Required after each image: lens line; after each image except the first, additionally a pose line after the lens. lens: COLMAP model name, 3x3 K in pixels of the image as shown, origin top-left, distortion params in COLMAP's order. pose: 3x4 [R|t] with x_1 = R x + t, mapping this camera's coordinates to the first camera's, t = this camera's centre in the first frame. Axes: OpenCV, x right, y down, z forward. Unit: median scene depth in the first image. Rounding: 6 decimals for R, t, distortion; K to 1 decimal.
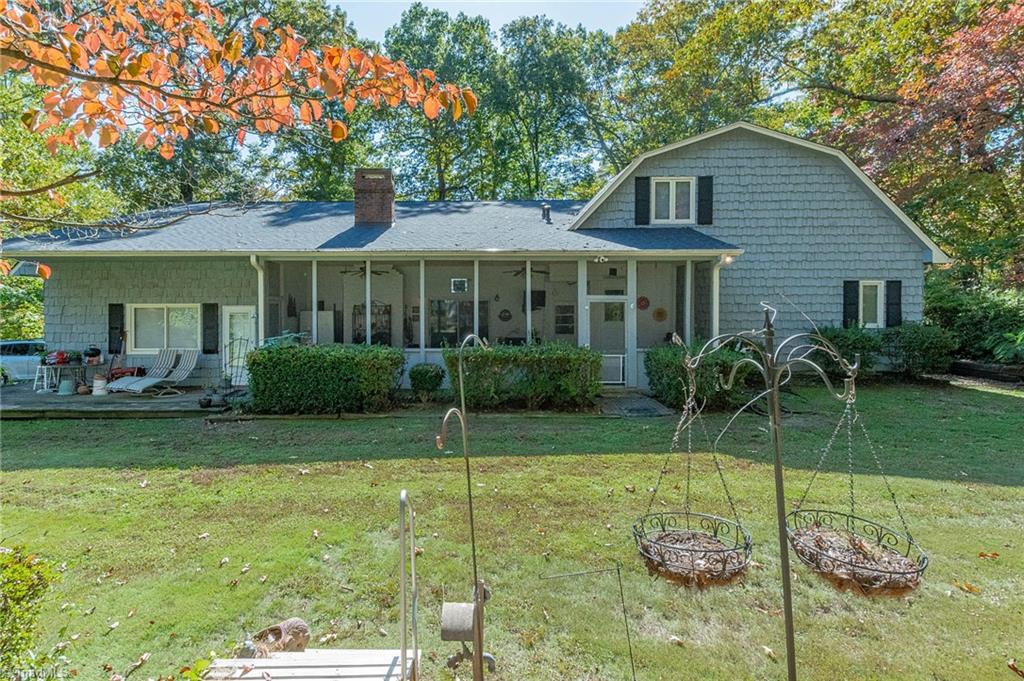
lens RADIAL K [[443.2, 0, 505.9], [0, 443.2, 344.7], [0, 0, 1]] dist [0.001731, 0.000195]
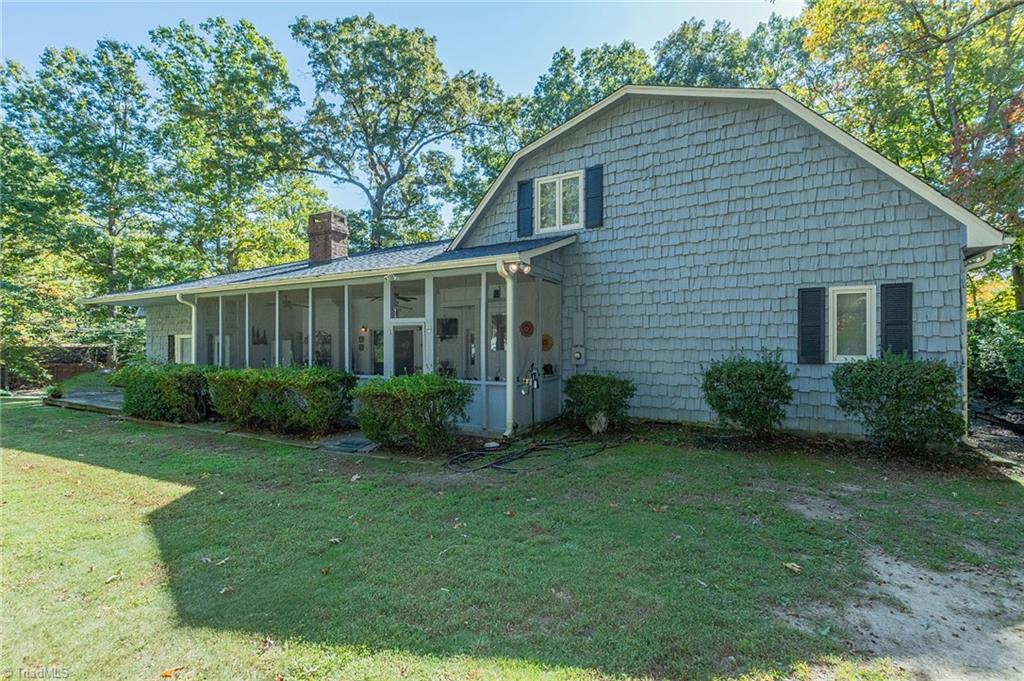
lens RADIAL K [[438.7, 0, 512.2], [0, 438.7, 374.2], [0, 0, 1]] dist [0.000664, 0.000098]
pose [[0.891139, 0.031305, -0.452649, 0.683008], [-0.042015, 0.999024, -0.013624, 0.005535], [0.451781, 0.031159, 0.891585, 0.250334]]
